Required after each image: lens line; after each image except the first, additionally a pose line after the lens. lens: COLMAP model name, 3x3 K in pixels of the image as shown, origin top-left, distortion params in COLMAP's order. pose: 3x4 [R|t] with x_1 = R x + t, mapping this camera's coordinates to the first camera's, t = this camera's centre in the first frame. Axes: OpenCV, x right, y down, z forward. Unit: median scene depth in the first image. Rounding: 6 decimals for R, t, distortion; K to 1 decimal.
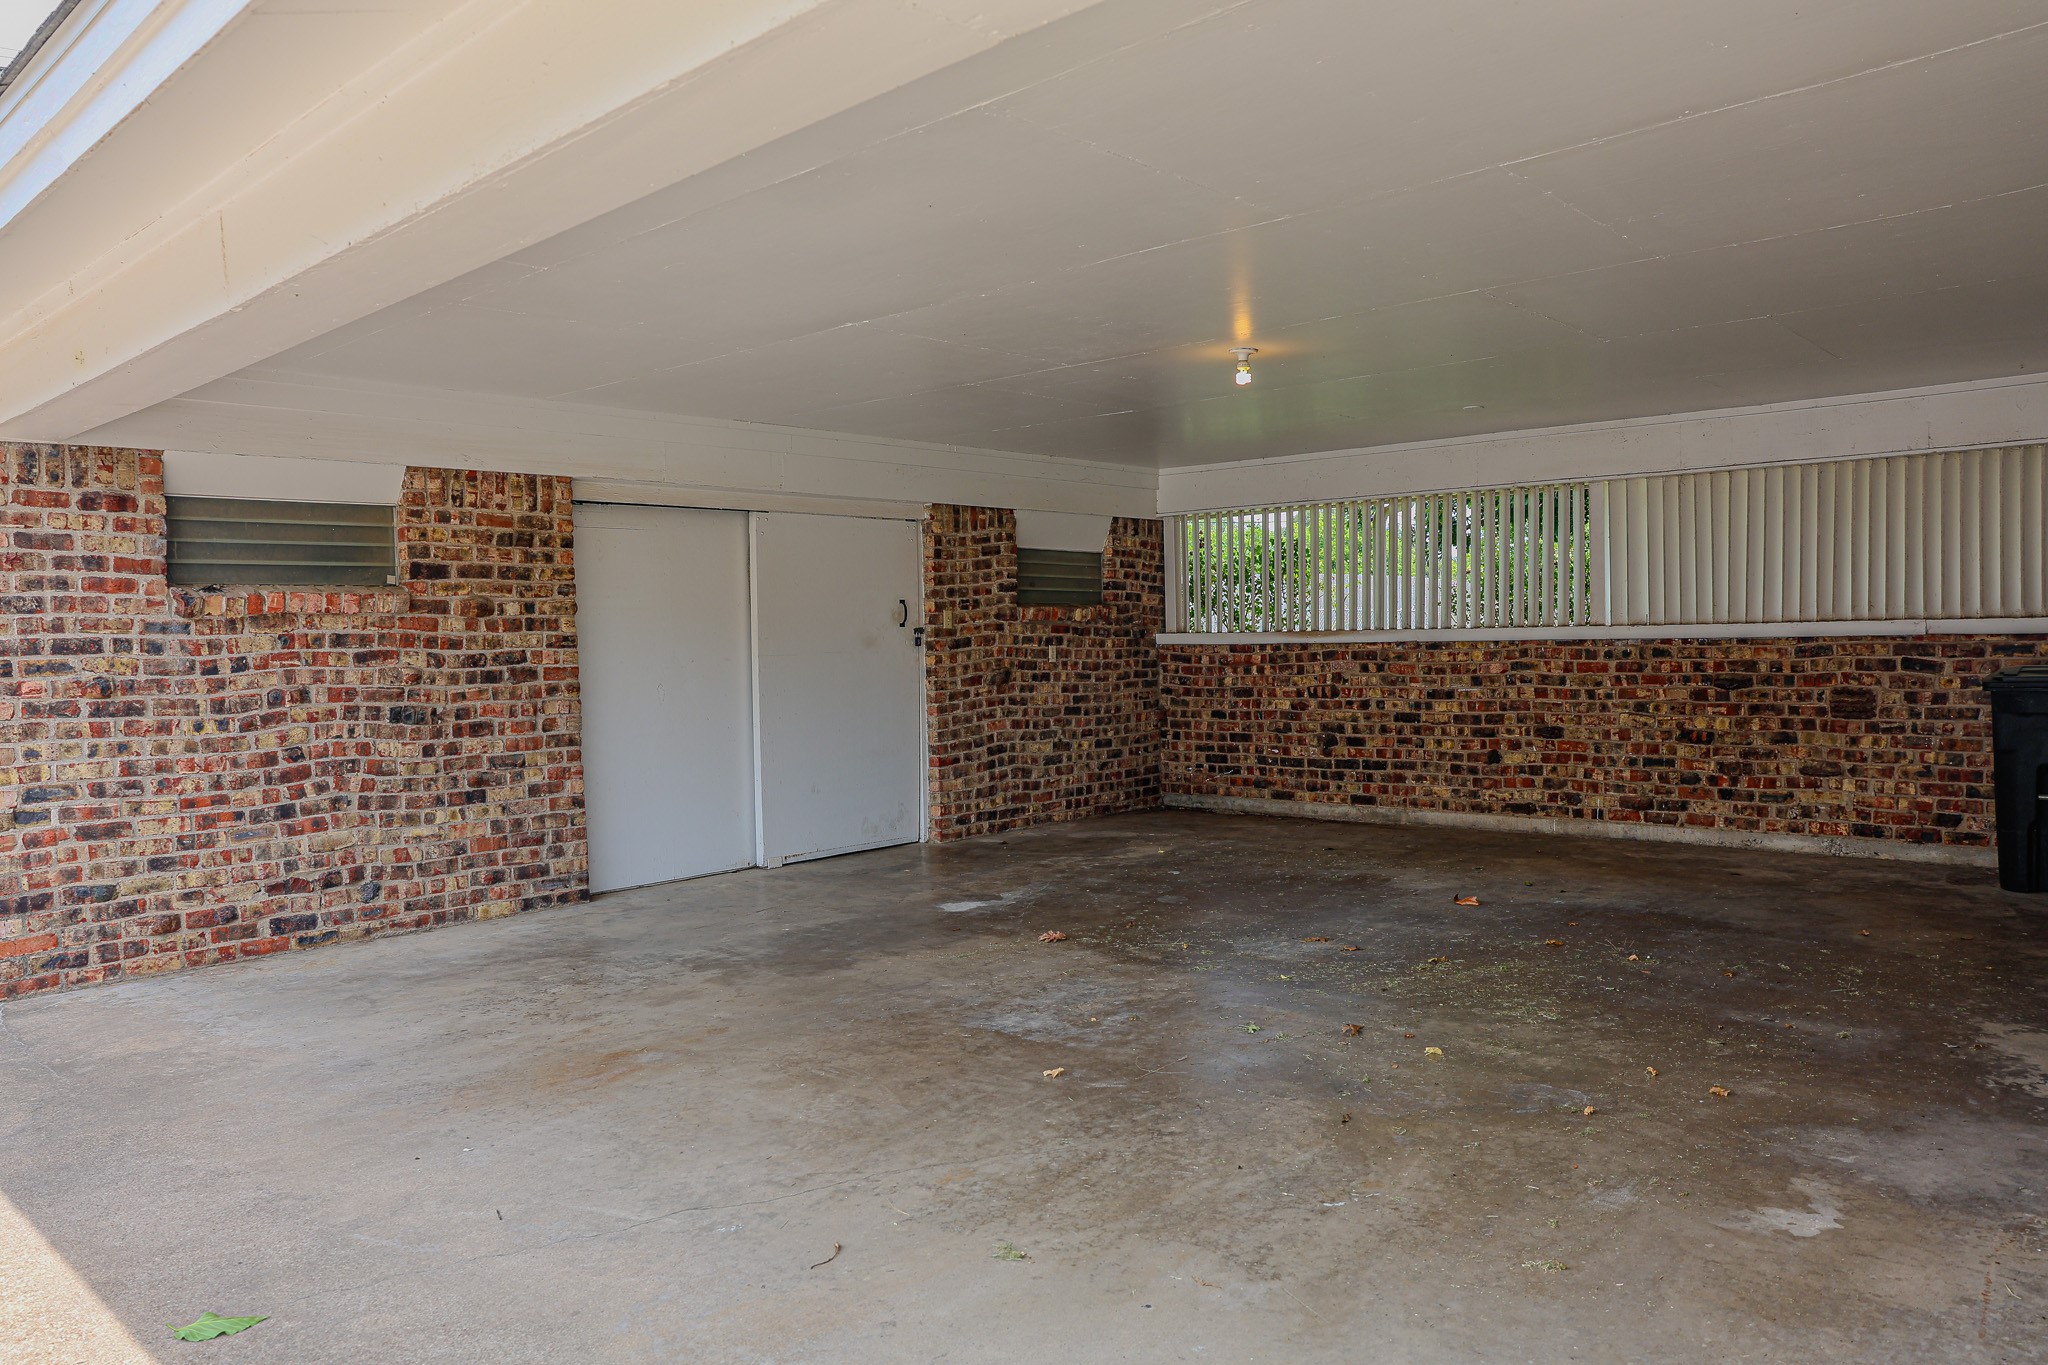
lens RADIAL K [[1417.0, 0, 1024.0], [0, 1417.0, 682.5], [0, 0, 1]] dist [-0.114783, 0.097903]
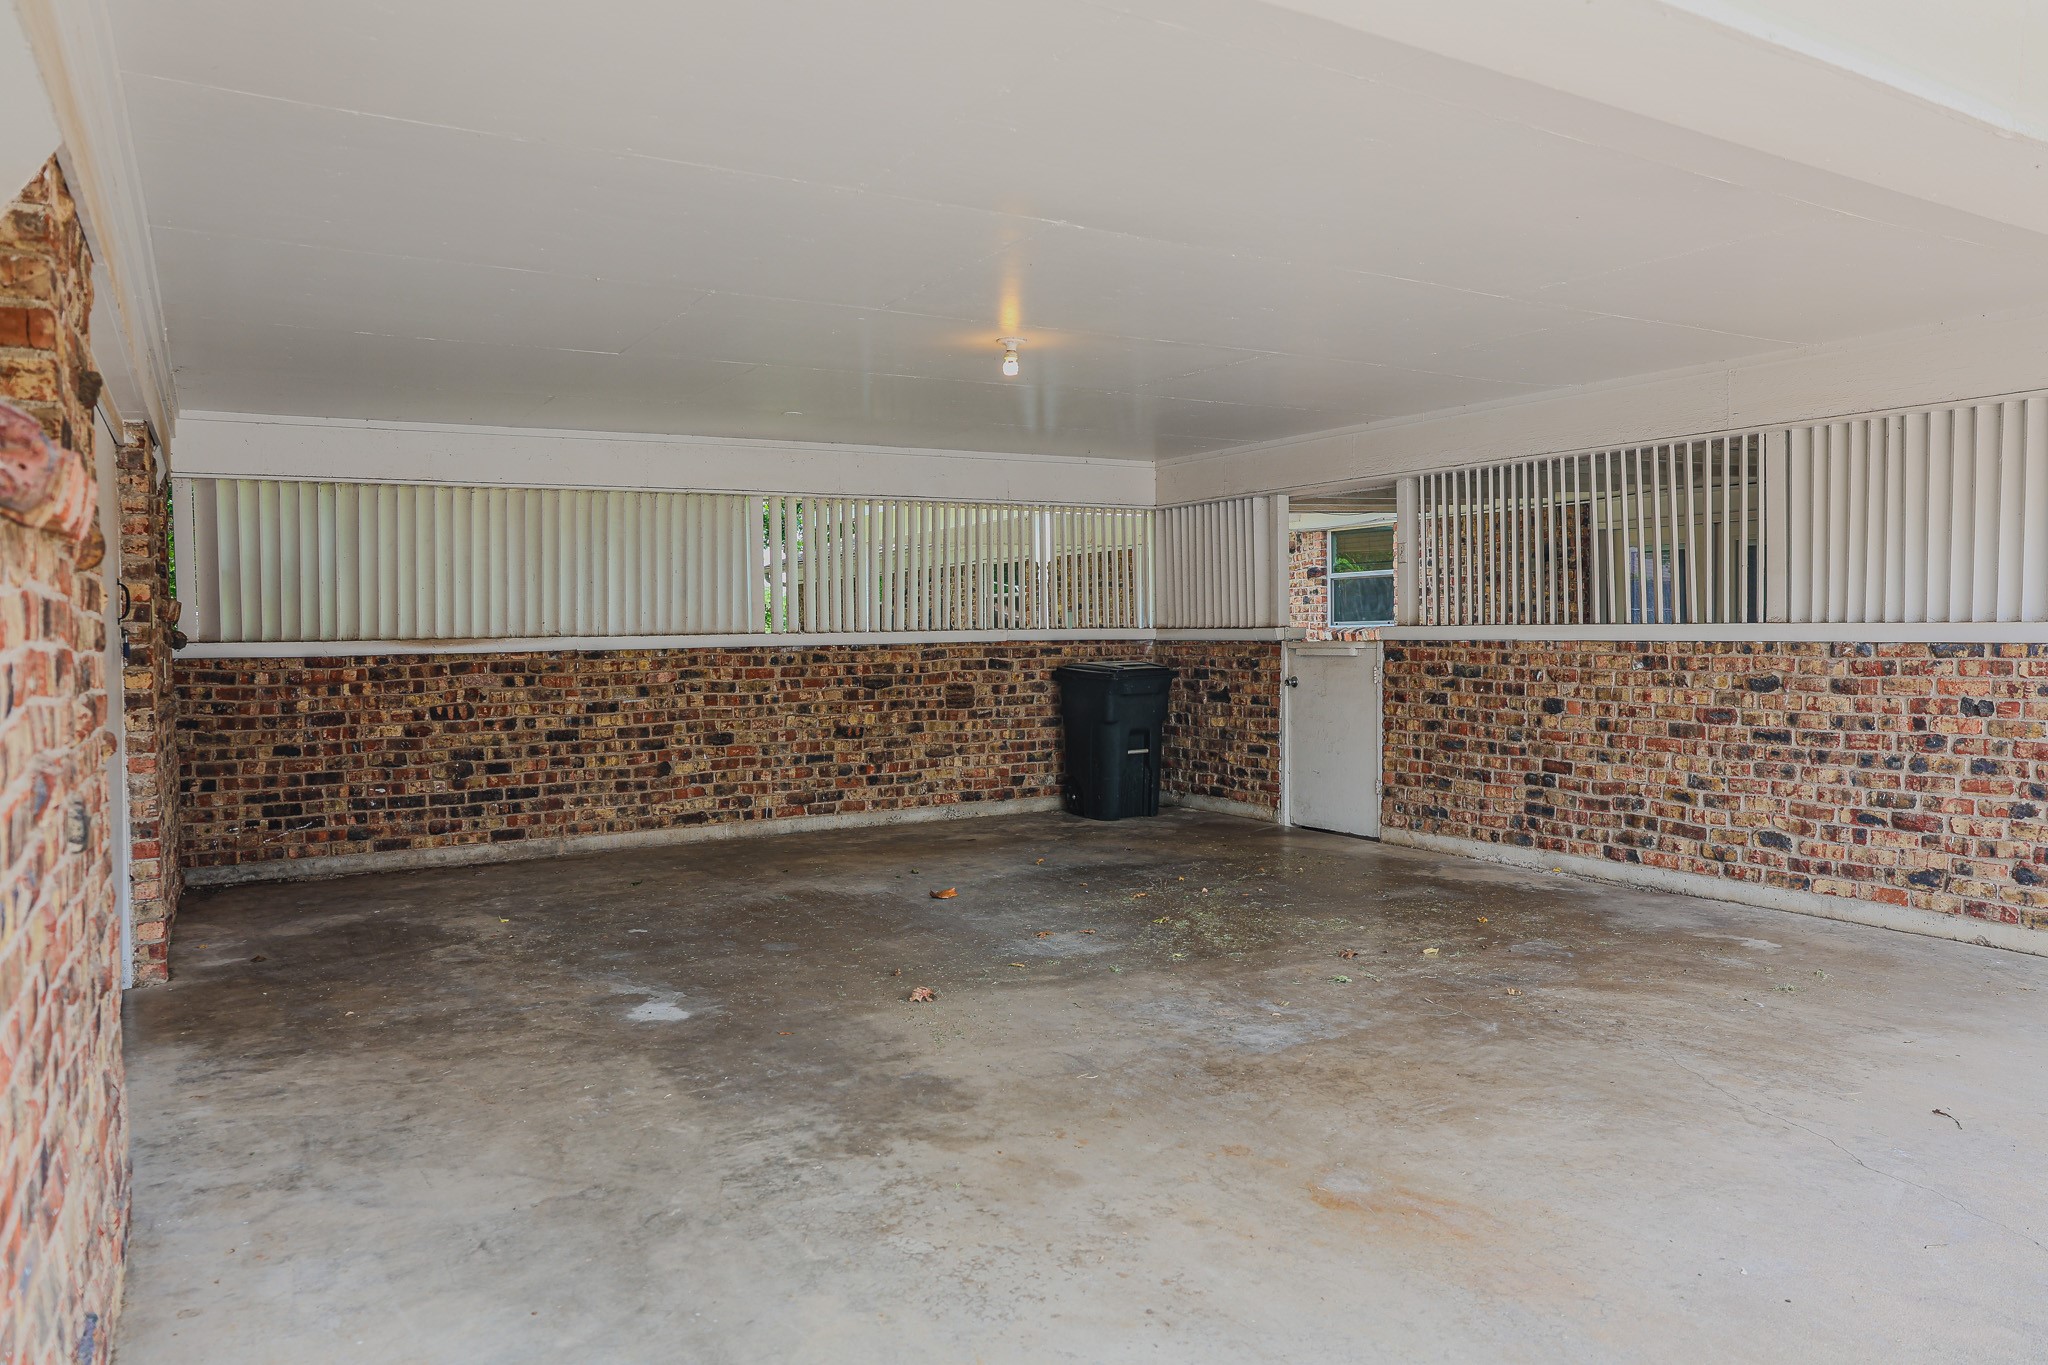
lens RADIAL K [[1417.0, 0, 1024.0], [0, 1417.0, 682.5], [0, 0, 1]] dist [-0.114783, 0.097903]
pose [[0.296249, -0.020891, 0.954882, -0.535016], [0.039078, 0.999189, 0.009737, -0.006540], [-0.954311, 0.034430, 0.296825, 0.491006]]
